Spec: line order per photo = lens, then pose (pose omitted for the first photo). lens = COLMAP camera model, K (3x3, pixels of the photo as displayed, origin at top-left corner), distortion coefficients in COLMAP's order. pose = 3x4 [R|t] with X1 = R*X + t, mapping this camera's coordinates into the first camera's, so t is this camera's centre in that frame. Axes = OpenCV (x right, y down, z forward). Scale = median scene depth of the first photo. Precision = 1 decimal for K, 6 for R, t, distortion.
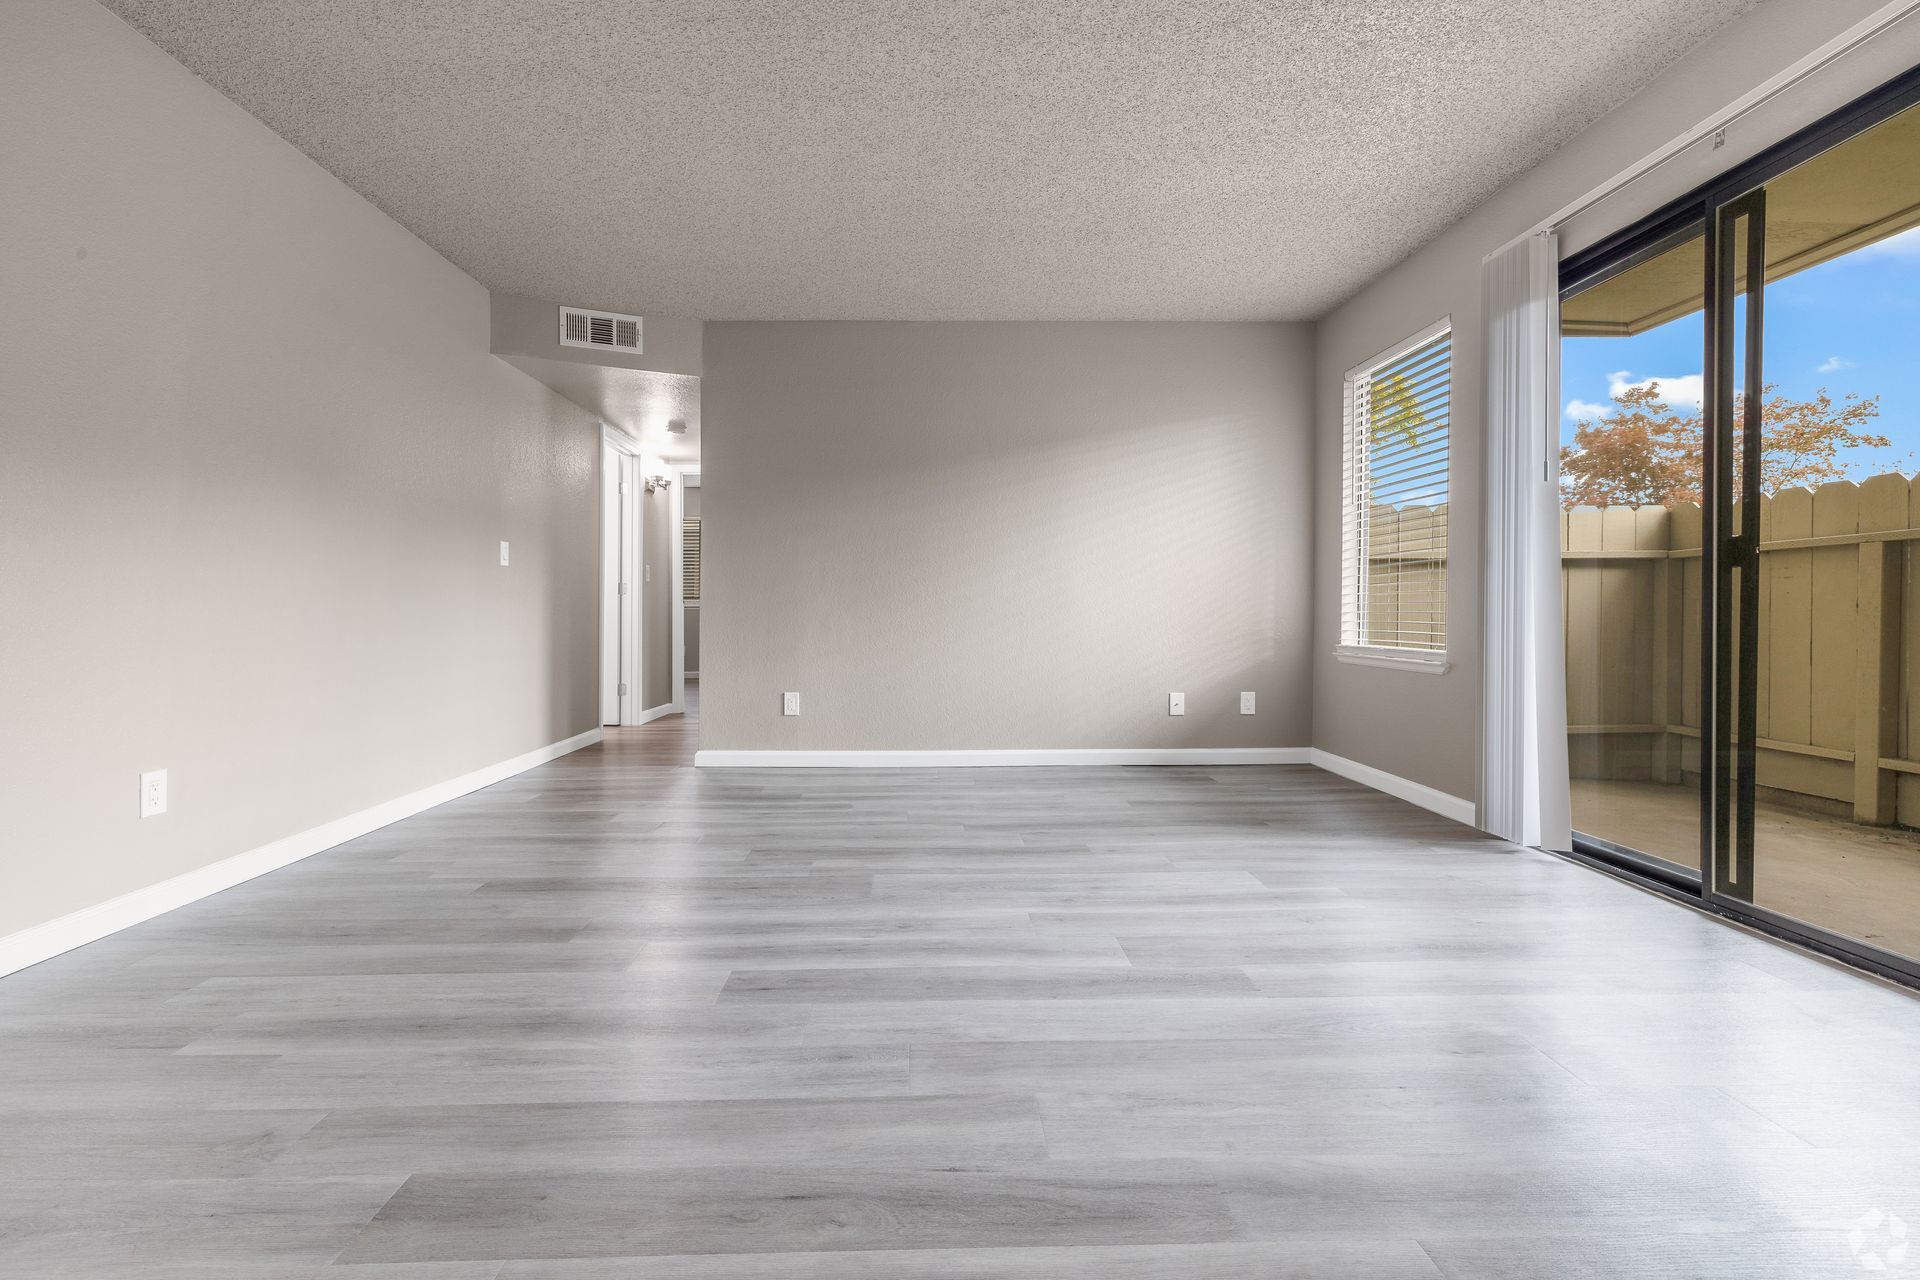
lens RADIAL K [[844.8, 0, 937.1], [0, 844.8, 618.0], [0, 0, 1]] dist [-0.001235, -0.000092]
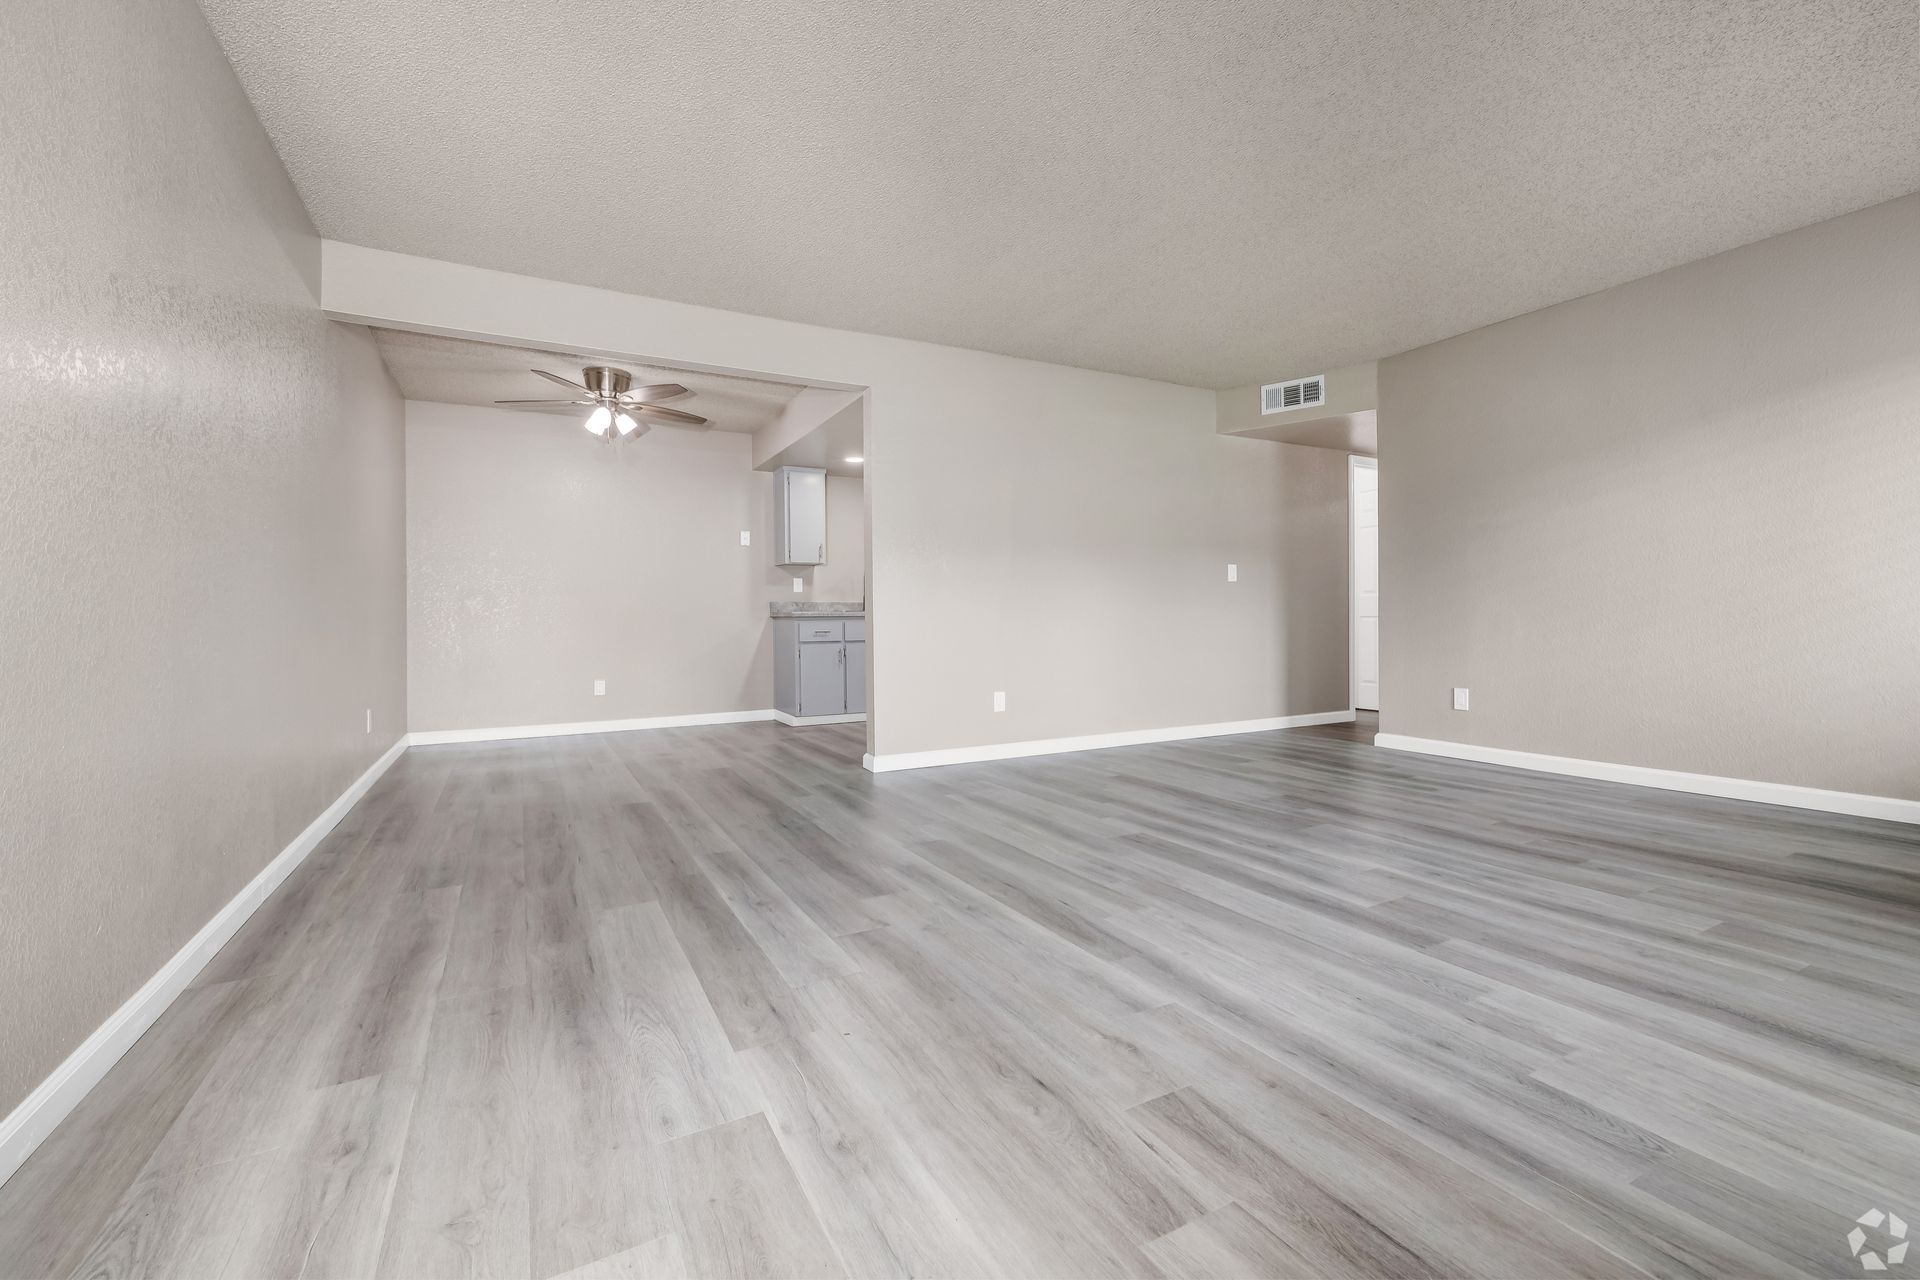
lens RADIAL K [[818.0, 0, 961.8], [0, 818.0, 626.4], [0, 0, 1]] dist [0.001161, 0.000195]
pose [[0.459375, 0.005083, -0.888228, 0.972355], [0.004751, 0.999955, 0.008180, -0.001226], [0.888230, -0.007977, 0.459330, -0.045335]]
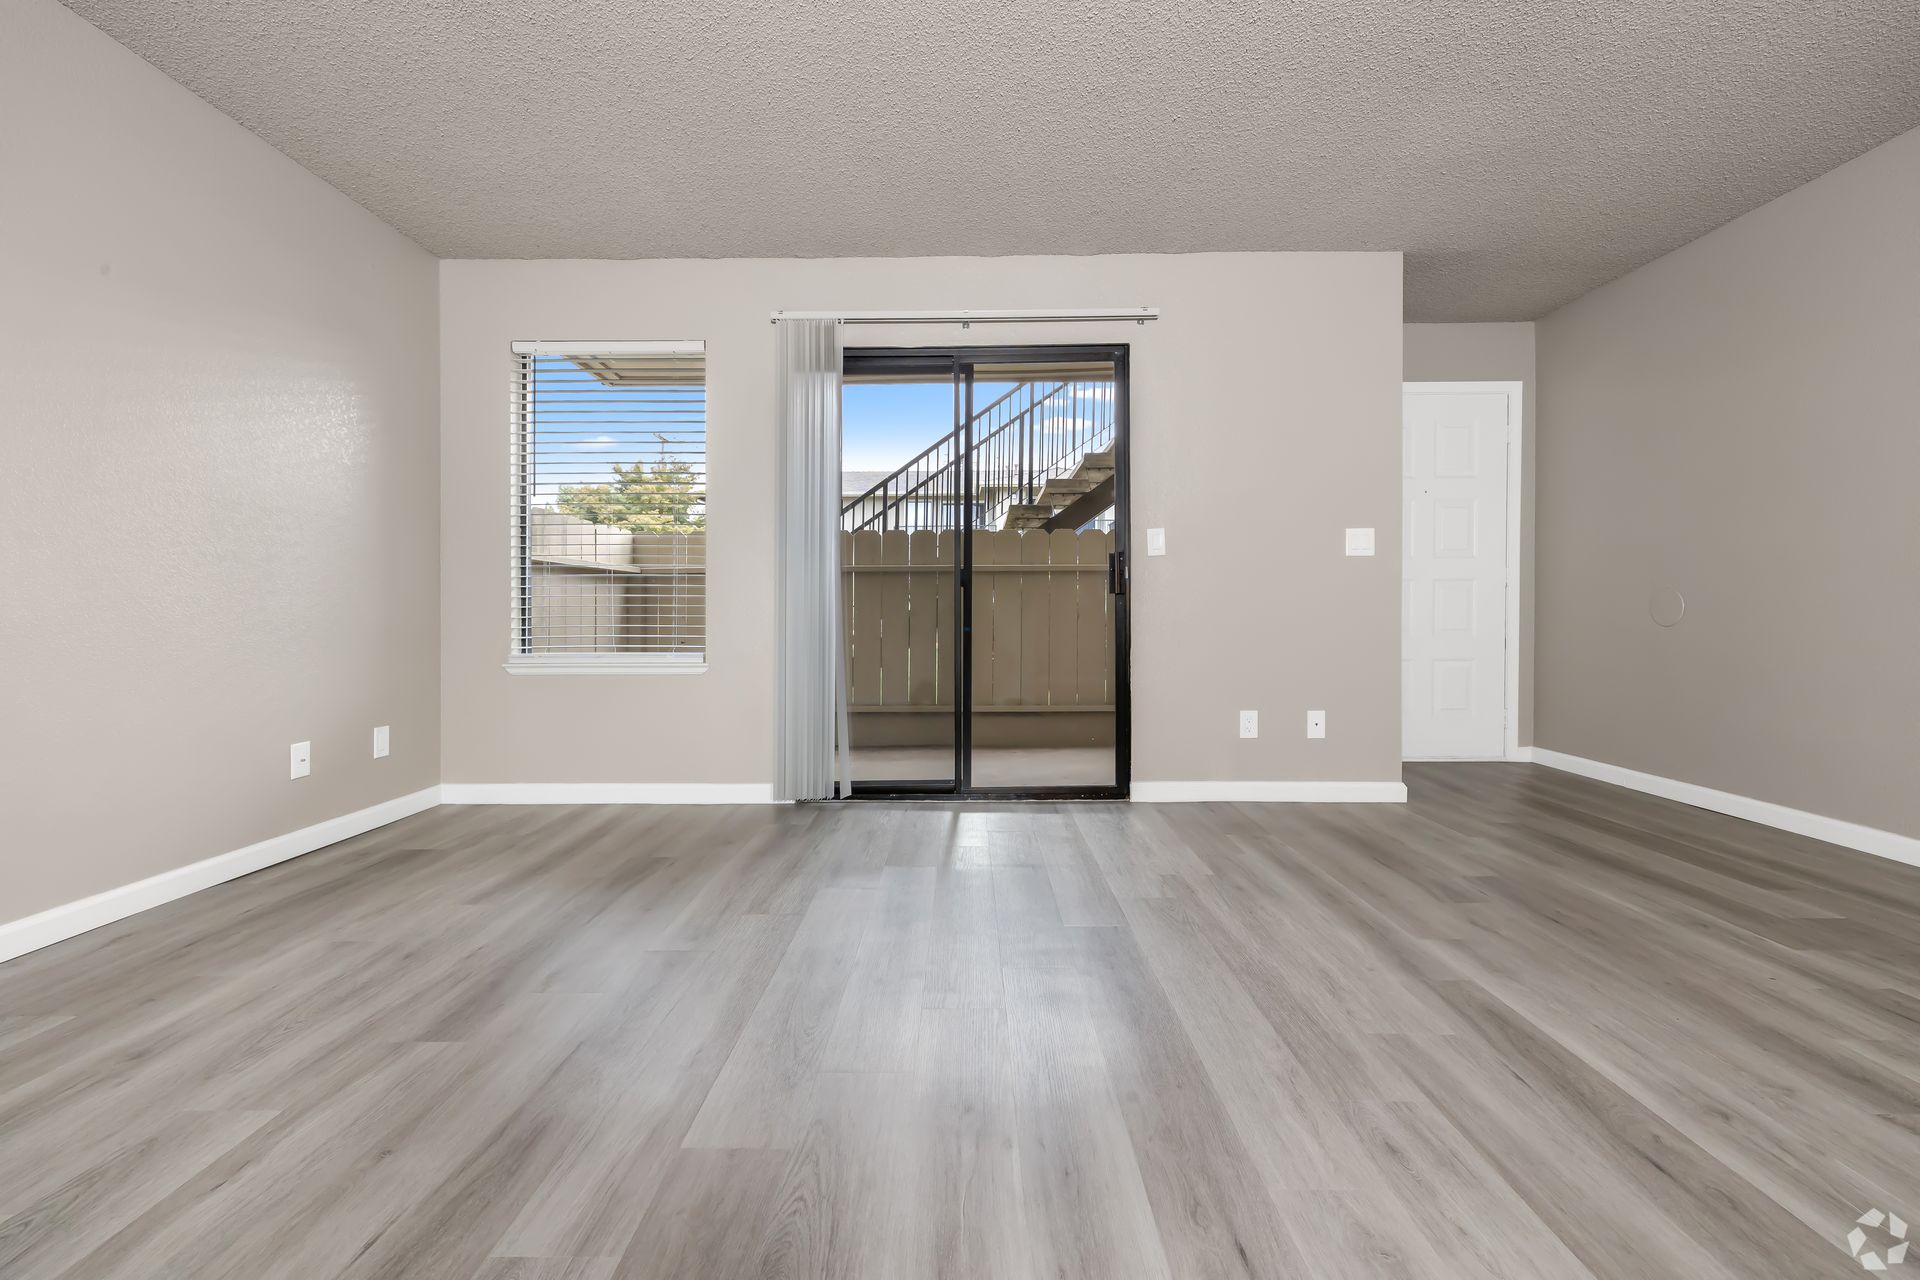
lens RADIAL K [[818.0, 0, 961.8], [0, 818.0, 626.4], [0, 0, 1]] dist [0.001161, 0.000195]
pose [[0.033502, -0.017029, 0.999294, -0.699276], [0.012468, 0.999784, 0.016619, -0.003598], [-0.999361, 0.011903, 0.033707, 1.064047]]
